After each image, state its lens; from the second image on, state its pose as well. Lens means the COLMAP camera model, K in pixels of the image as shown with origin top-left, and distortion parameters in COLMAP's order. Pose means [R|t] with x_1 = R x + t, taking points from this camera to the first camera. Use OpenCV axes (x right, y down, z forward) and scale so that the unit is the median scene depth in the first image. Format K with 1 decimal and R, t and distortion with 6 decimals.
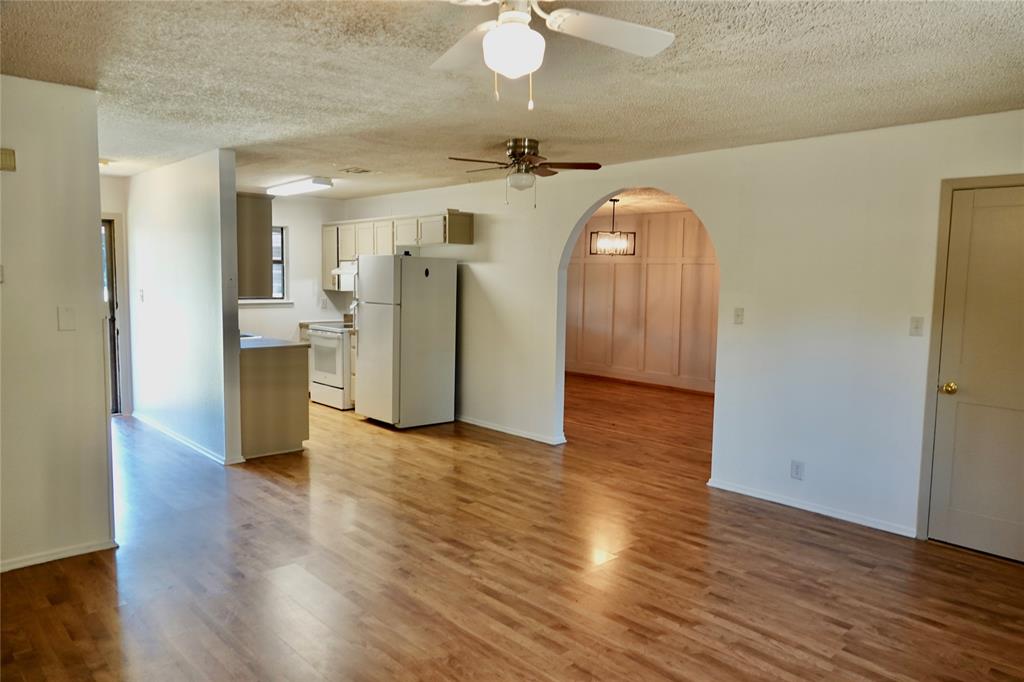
lens RADIAL K [[727.1, 0, 512.0], [0, 727.1, 341.0], [0, 0, 1]] dist [-0.002384, -0.000484]
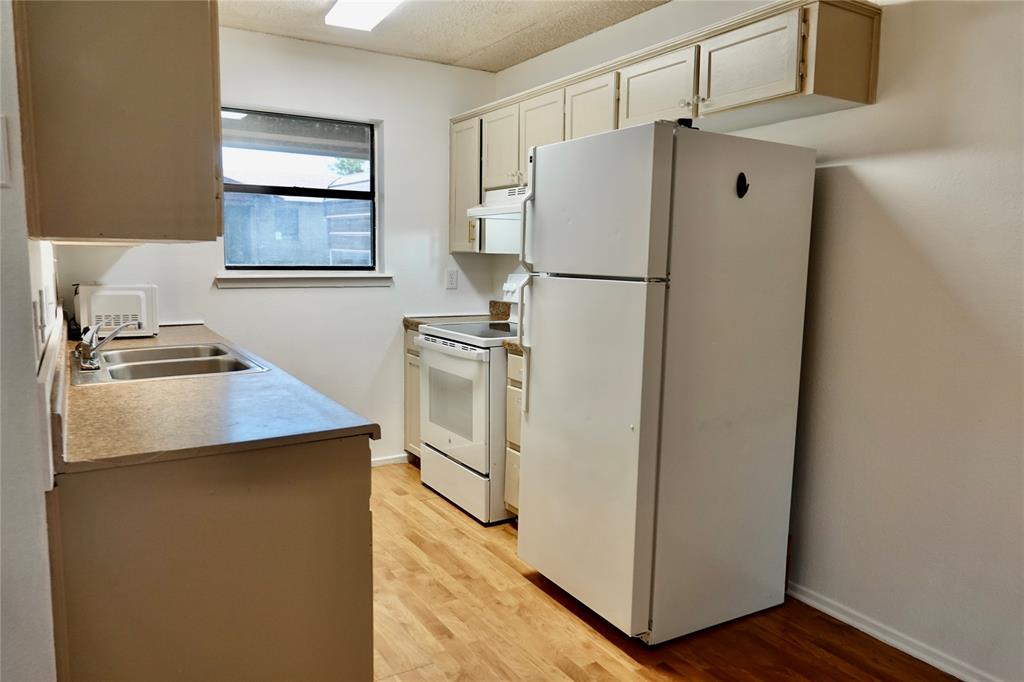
lens RADIAL K [[727.1, 0, 512.0], [0, 727.1, 341.0], [0, 0, 1]] dist [-0.002384, -0.000484]
pose [[0.982395, 0.022549, -0.185449, -0.141541], [-0.018074, 0.999504, 0.025784, -0.026183], [0.185938, -0.021979, 0.982316, 0.586748]]
